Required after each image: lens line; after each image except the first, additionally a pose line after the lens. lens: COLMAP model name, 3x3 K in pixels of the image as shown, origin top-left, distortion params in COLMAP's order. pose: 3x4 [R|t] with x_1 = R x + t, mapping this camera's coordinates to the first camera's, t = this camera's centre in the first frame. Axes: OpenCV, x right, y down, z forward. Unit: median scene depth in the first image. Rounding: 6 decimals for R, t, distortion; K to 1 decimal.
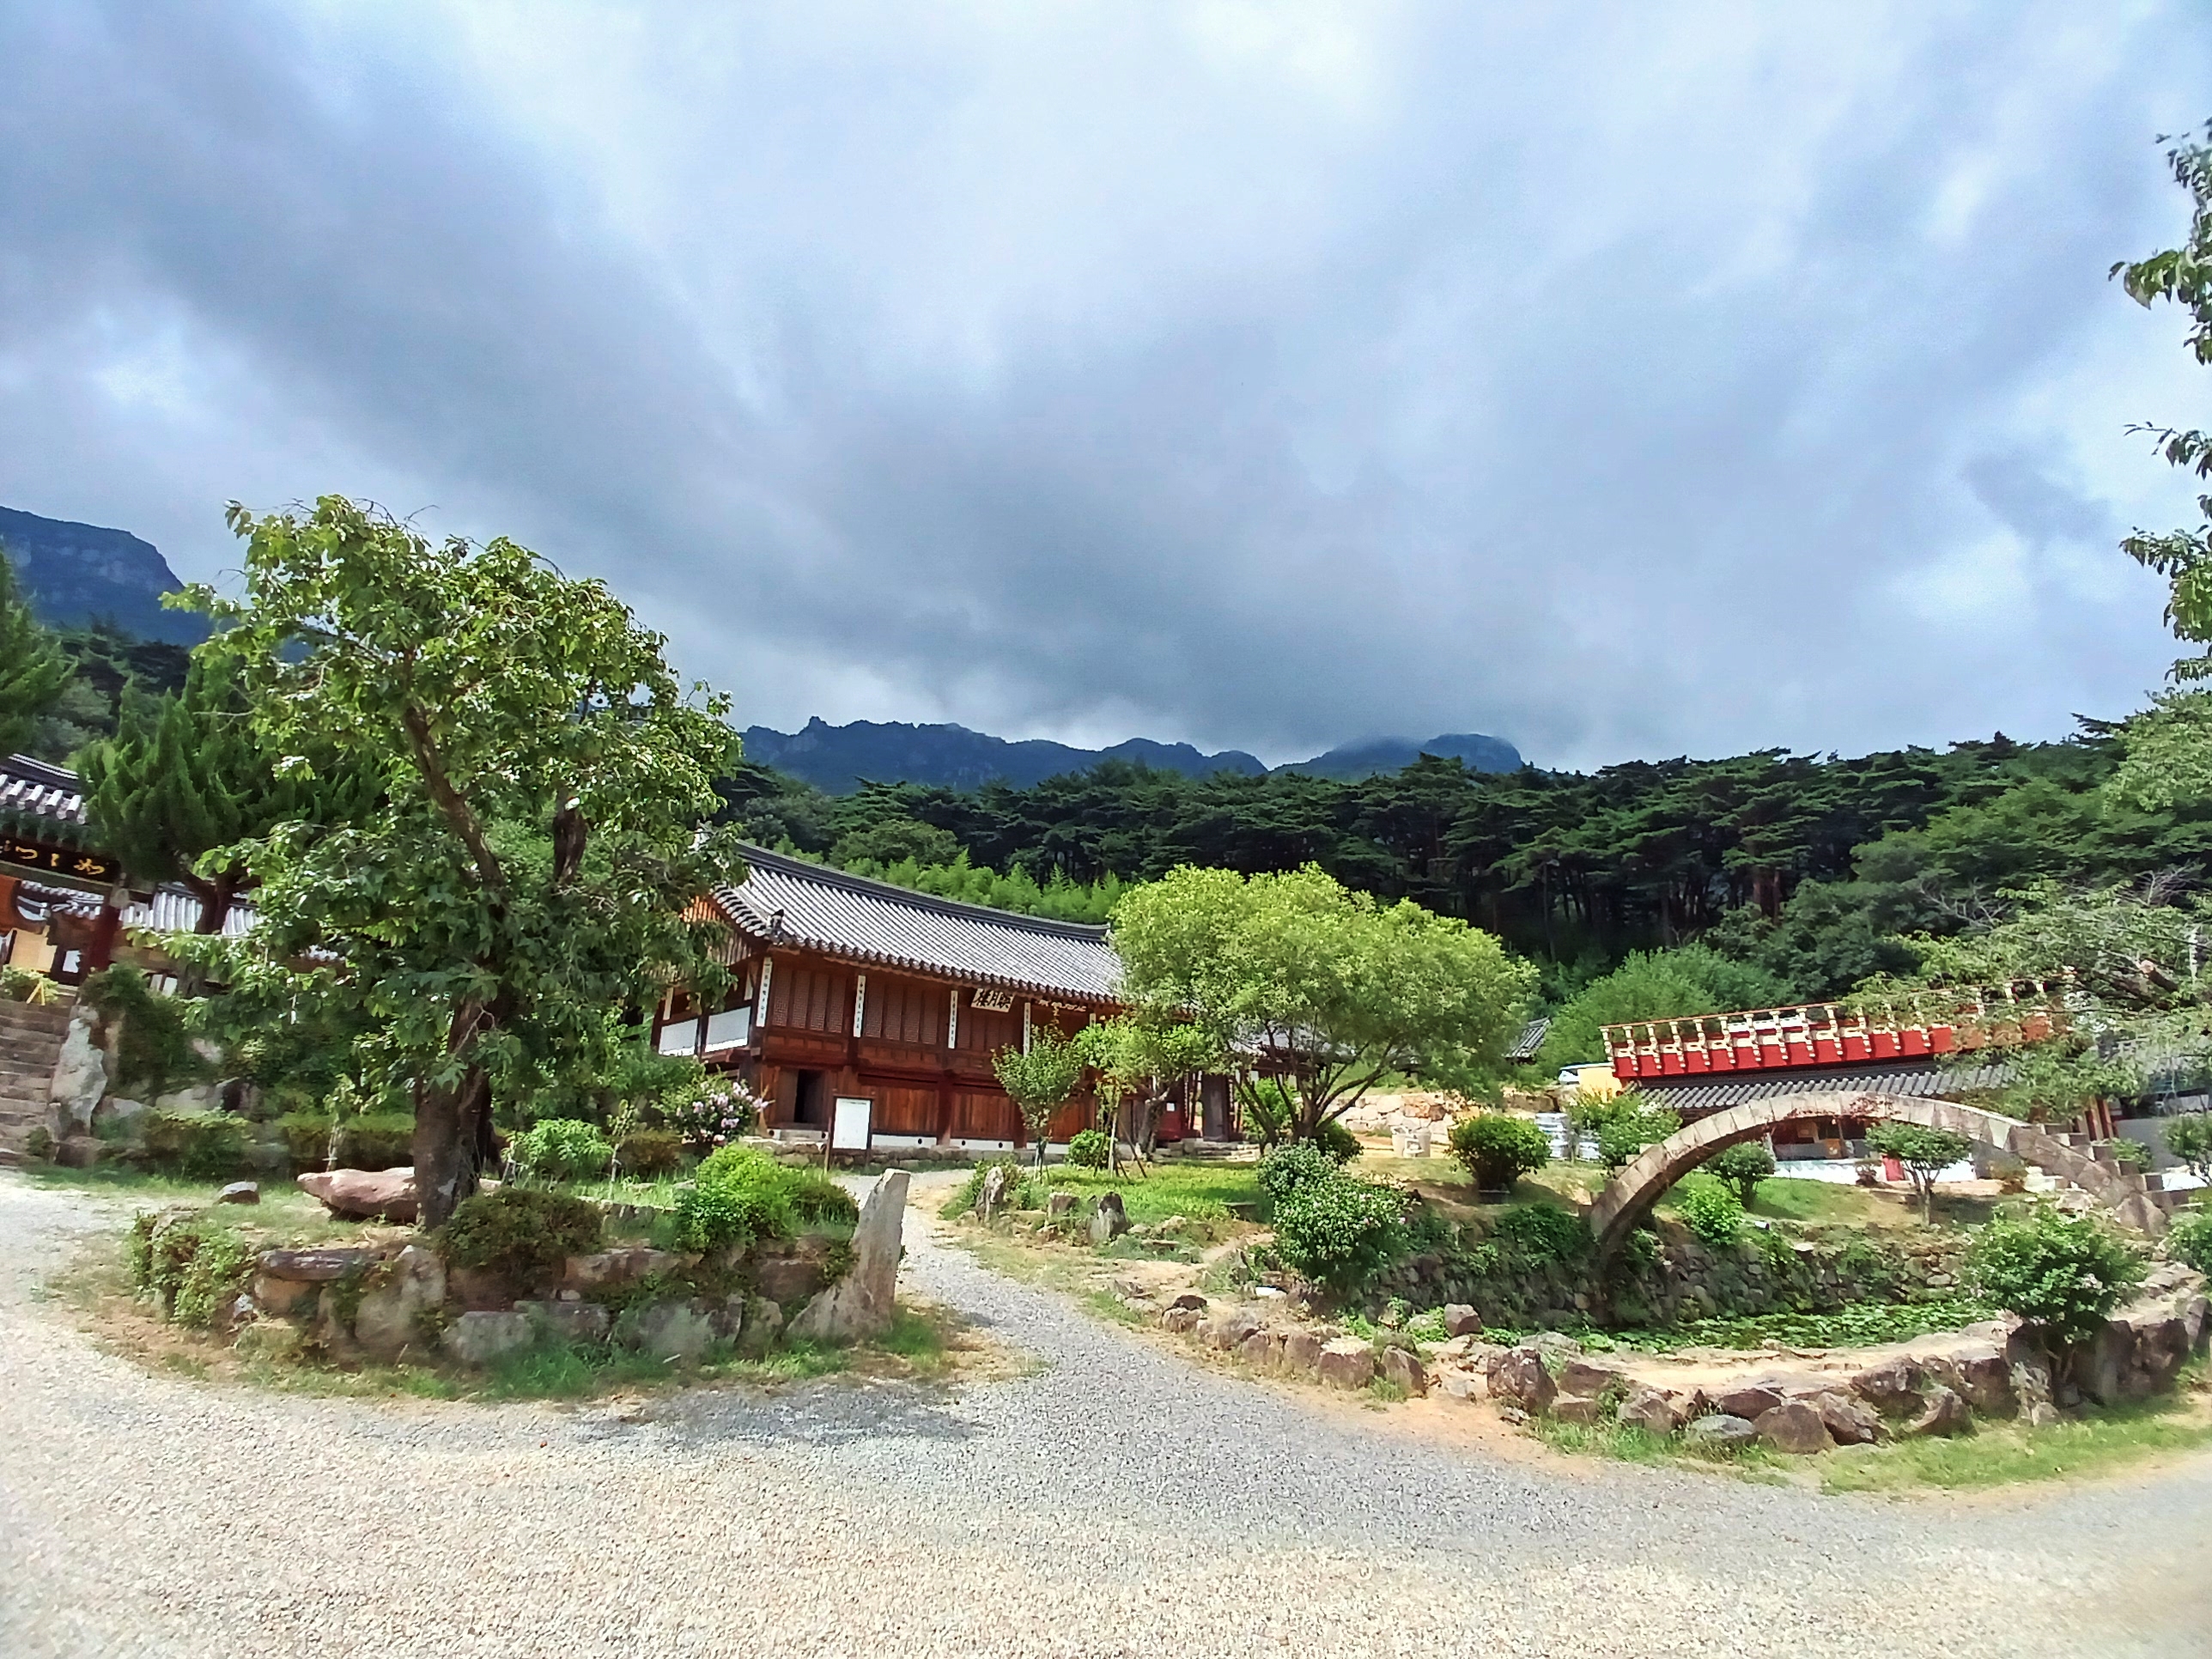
lens RADIAL K [[1089.1, 0, 1106.8], [0, 1089.1, 799.9], [0, 0, 1]] dist [0.028880, -0.060861]
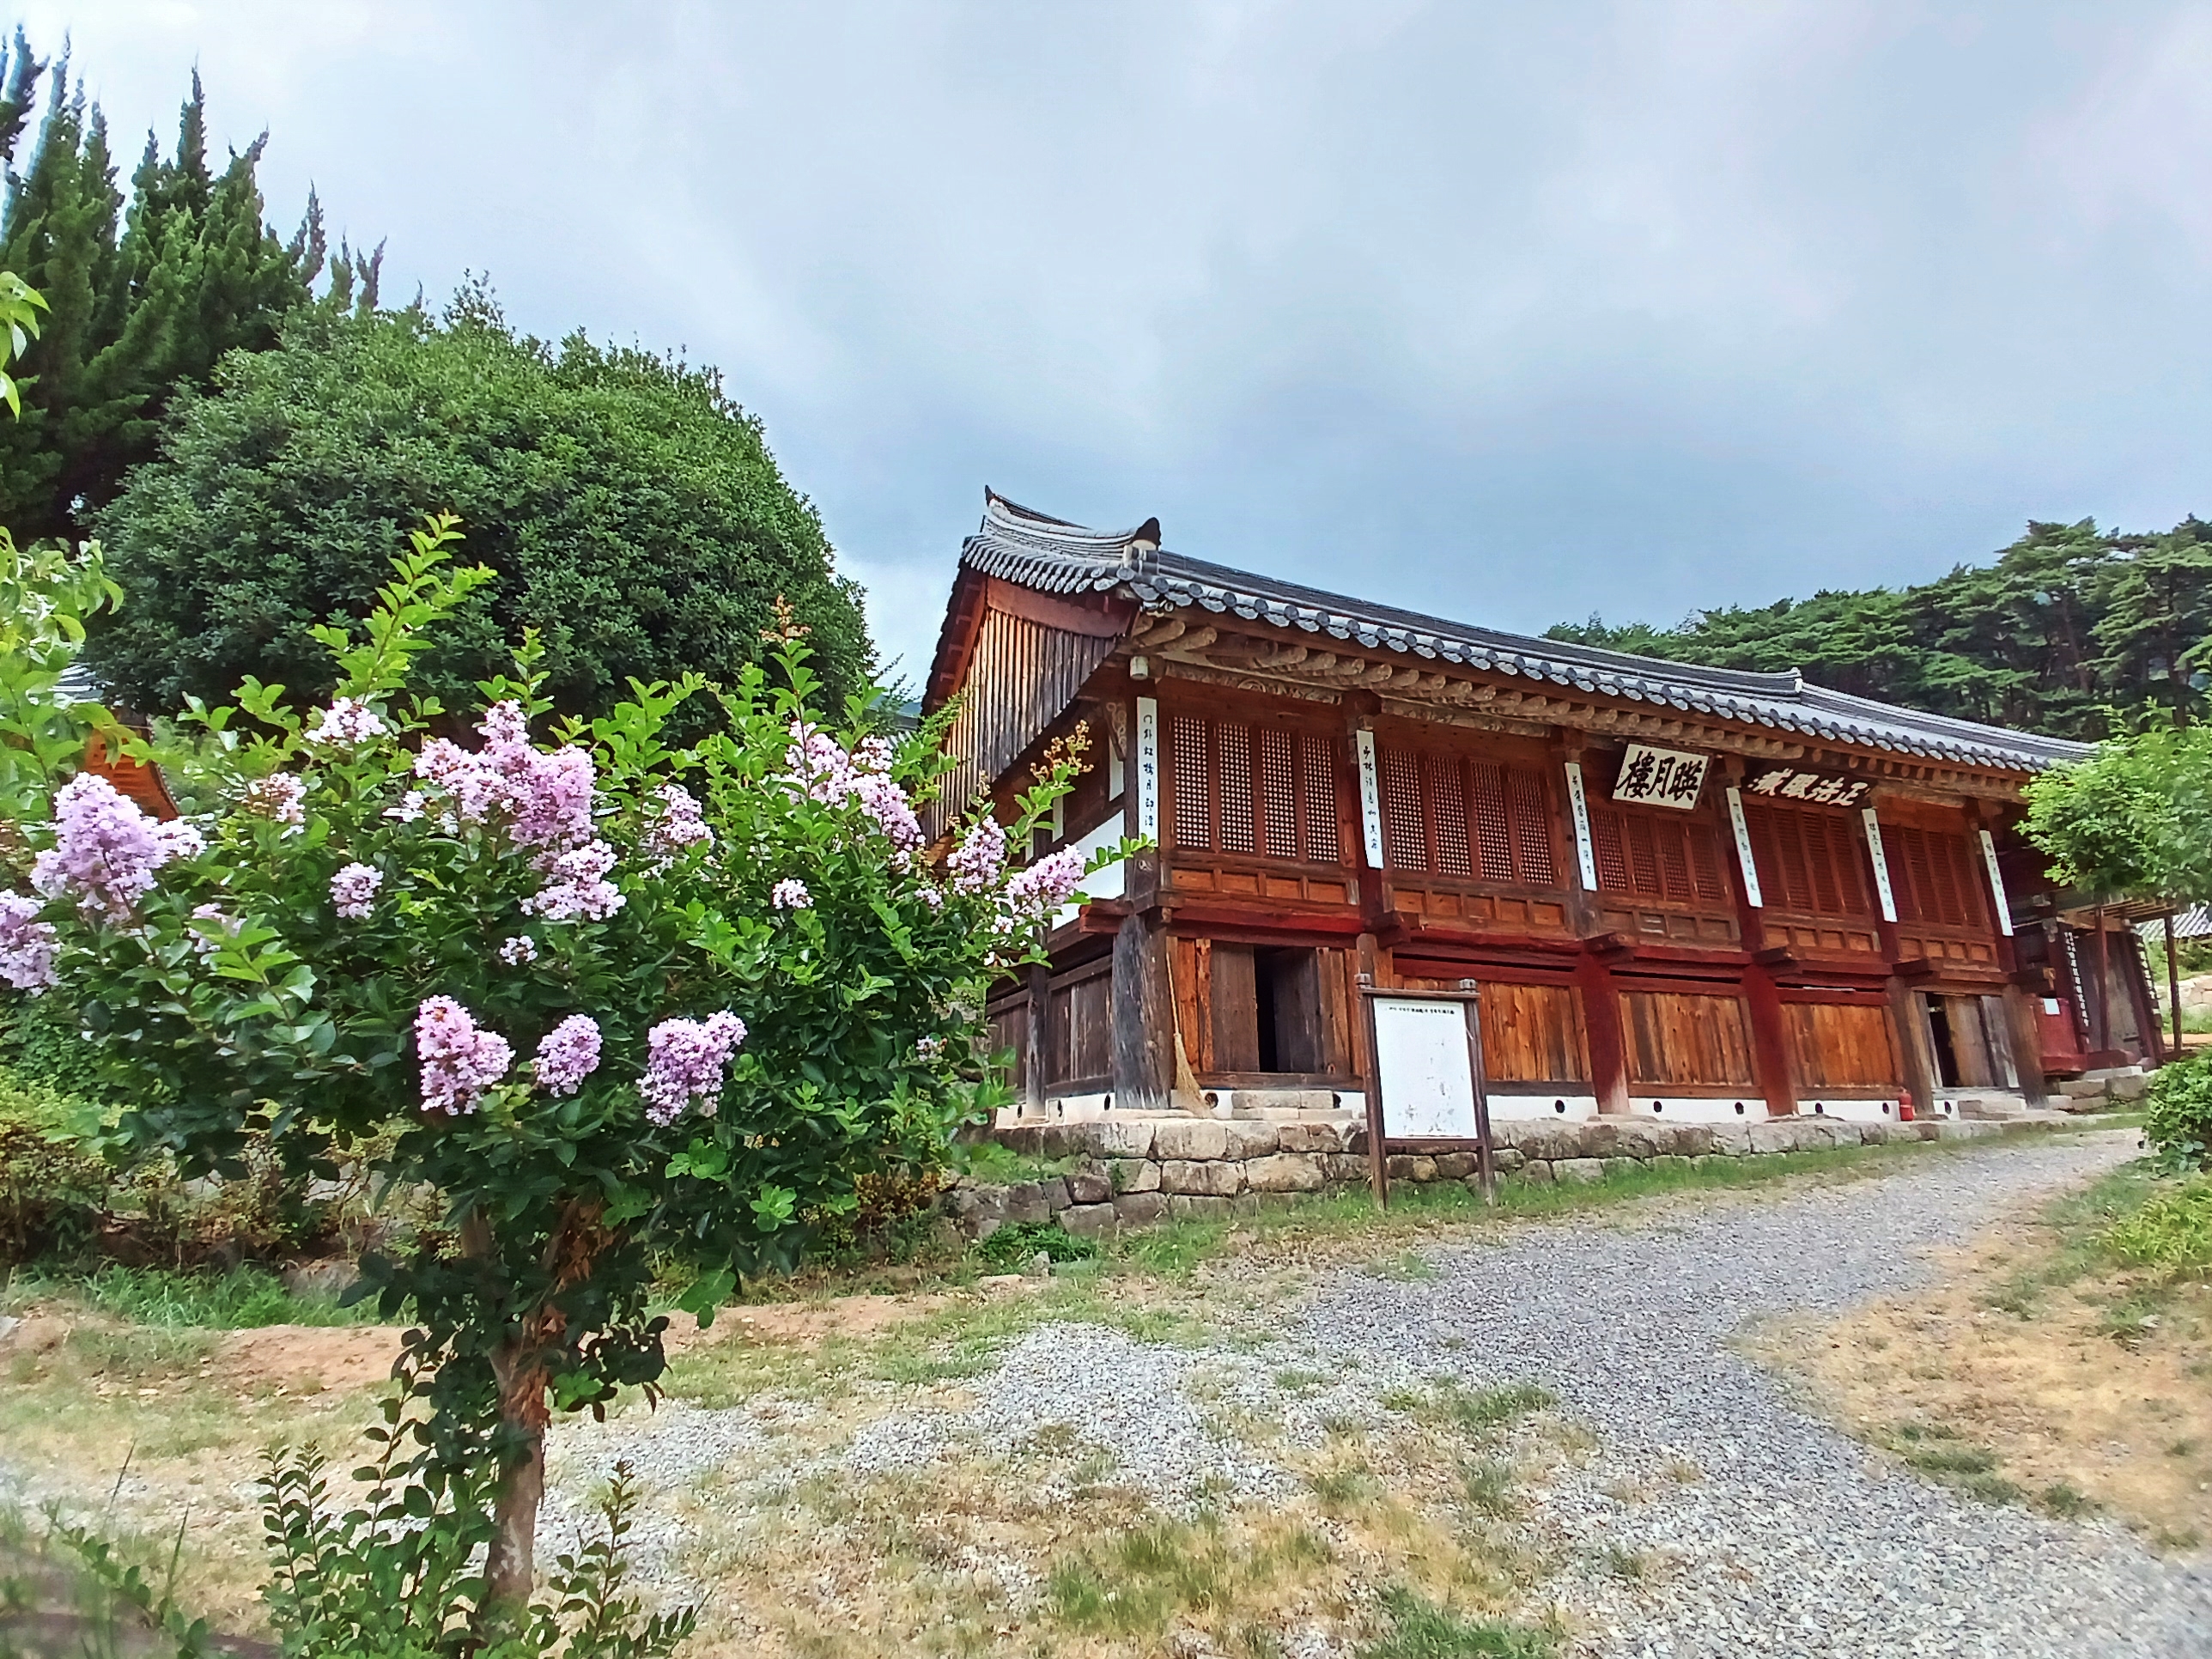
lens RADIAL K [[1073.9, 0, 1118.4], [0, 1073.9, 812.2], [0, 0, 1]] dist [0.042320, -0.077295]
pose [[0.928597, -0.124145, -0.349709, -0.172983], [0.140618, 0.989819, 0.022008, 0.172896], [0.343417, -0.069612, 0.936600, 0.577576]]
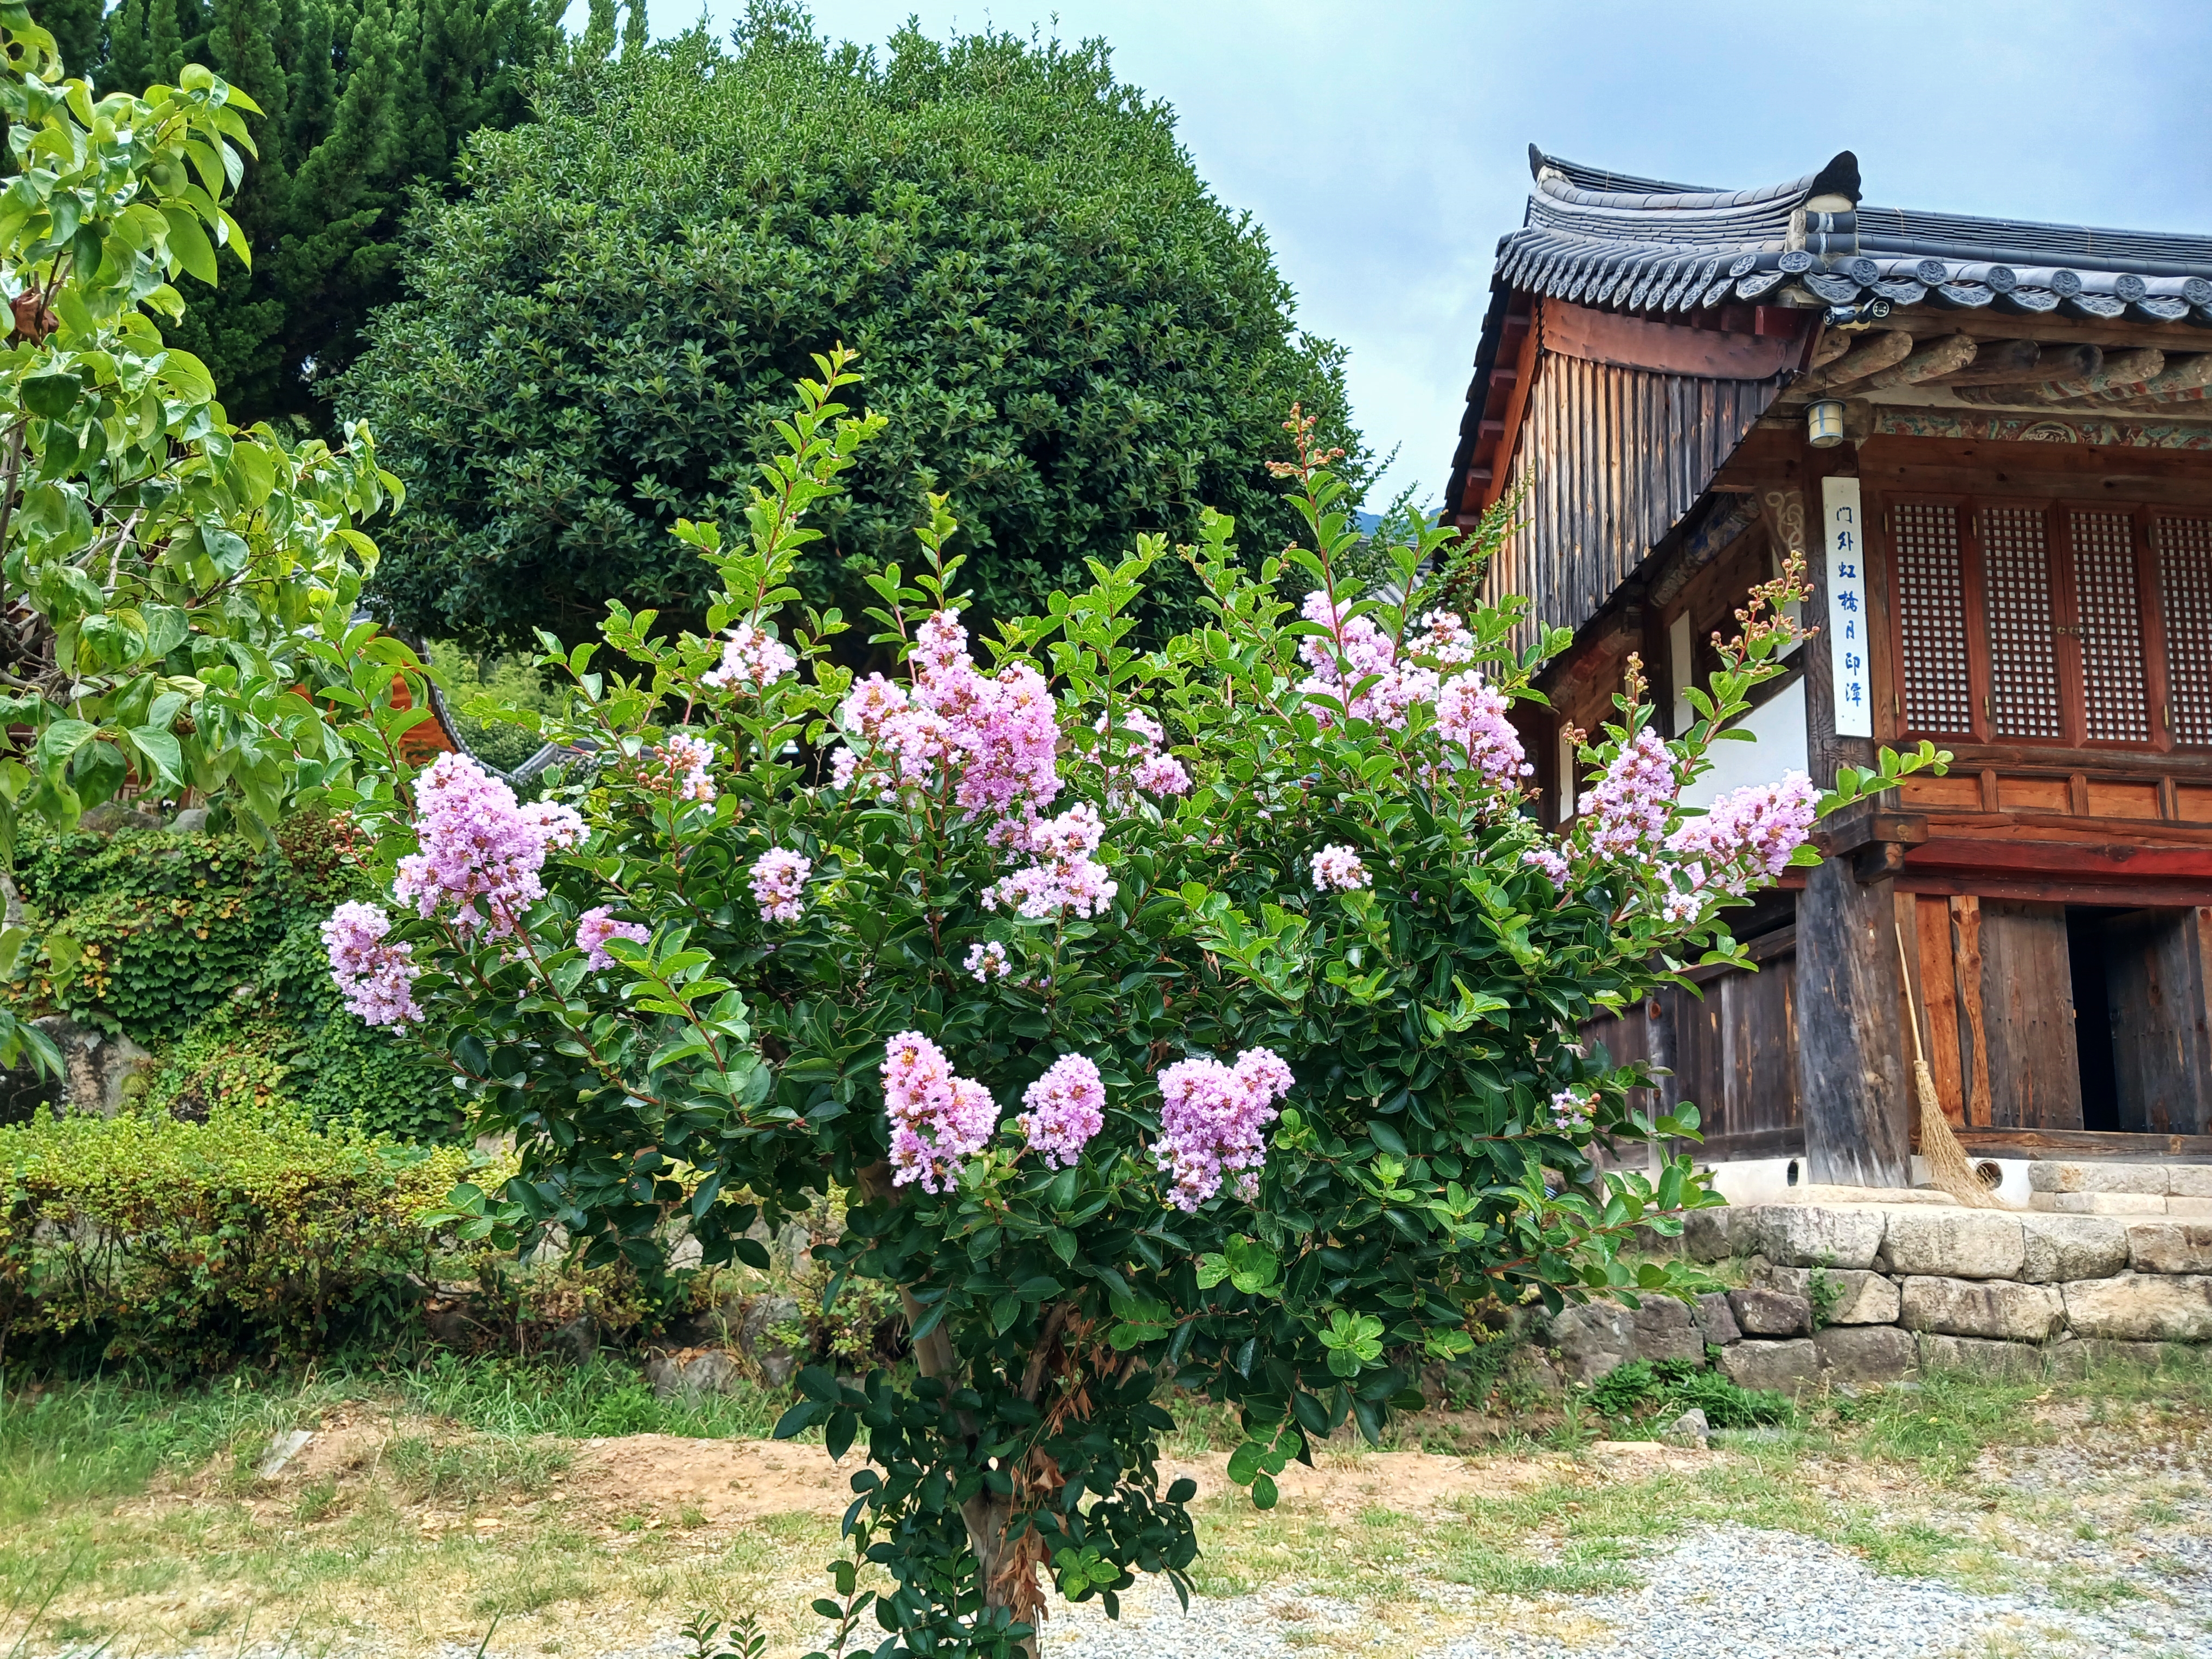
lens RADIAL K [[1722.1, 0, 1106.0], [0, 1722.1, 829.5], [0, 0, 1]] dist [0.009645, -0.030315]
pose [[0.731834, -0.126619, -0.669617, -0.176824], [0.201167, 0.978940, 0.034748, 0.170282], [0.651115, -0.160135, 0.741893, 0.575119]]
